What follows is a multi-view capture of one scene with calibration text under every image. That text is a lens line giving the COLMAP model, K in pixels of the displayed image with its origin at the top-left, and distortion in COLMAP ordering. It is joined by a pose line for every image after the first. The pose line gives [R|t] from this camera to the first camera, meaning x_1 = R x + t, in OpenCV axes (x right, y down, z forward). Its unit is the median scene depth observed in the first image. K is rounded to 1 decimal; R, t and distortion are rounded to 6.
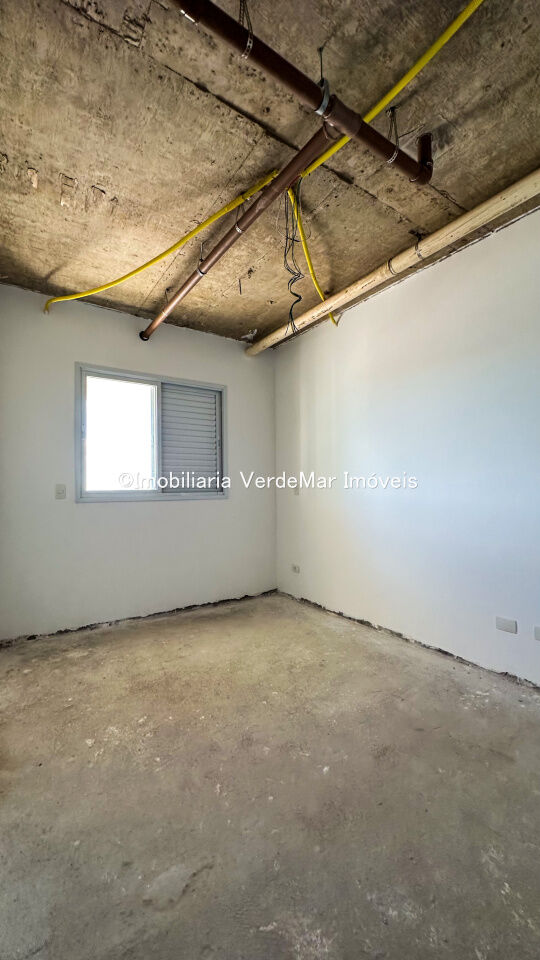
lens RADIAL K [[395.2, 0, 264.9], [0, 395.2, 479.2], [0, 0, 1]] dist [-0.000422, -0.000009]
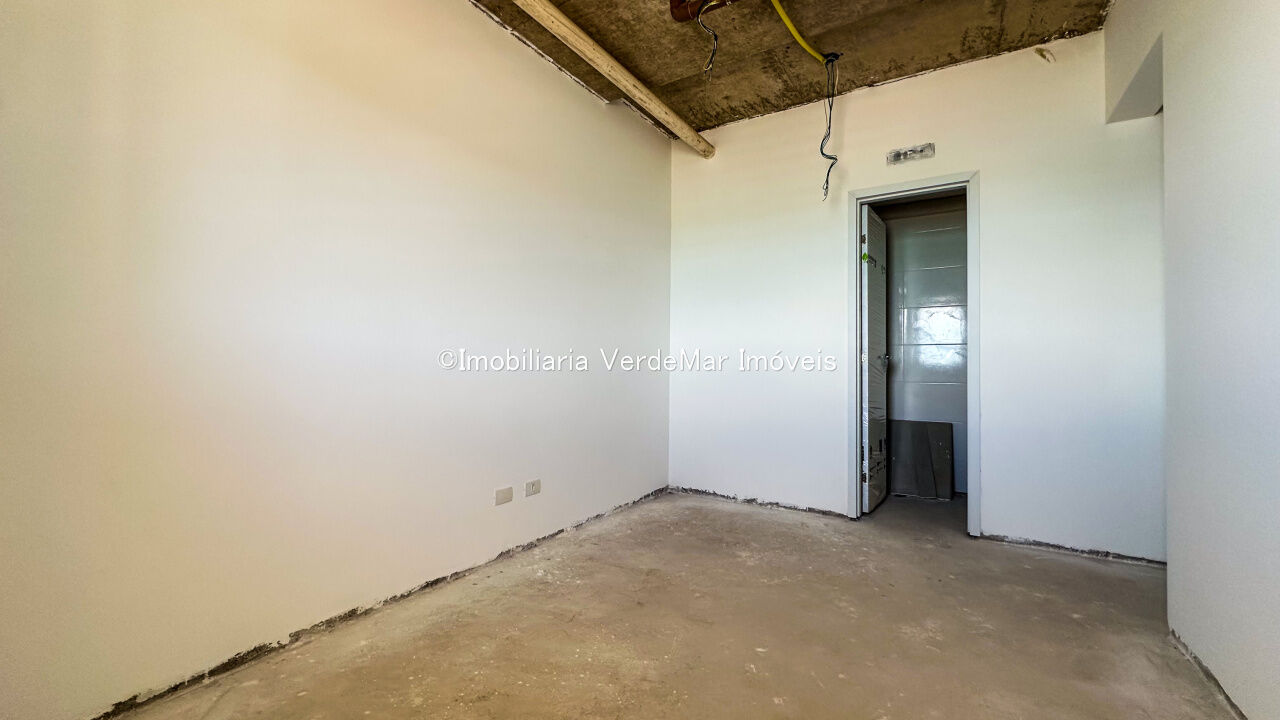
lens RADIAL K [[526.9, 0, 637.9], [0, 526.9, 359.0], [0, 0, 1]] dist [-0.000422, -0.000009]
pose [[-0.434262, 0.020413, 0.900555, -0.529081], [-0.029700, 0.998875, -0.036963, 0.102764], [-0.900297, -0.042798, -0.433167, 1.202450]]
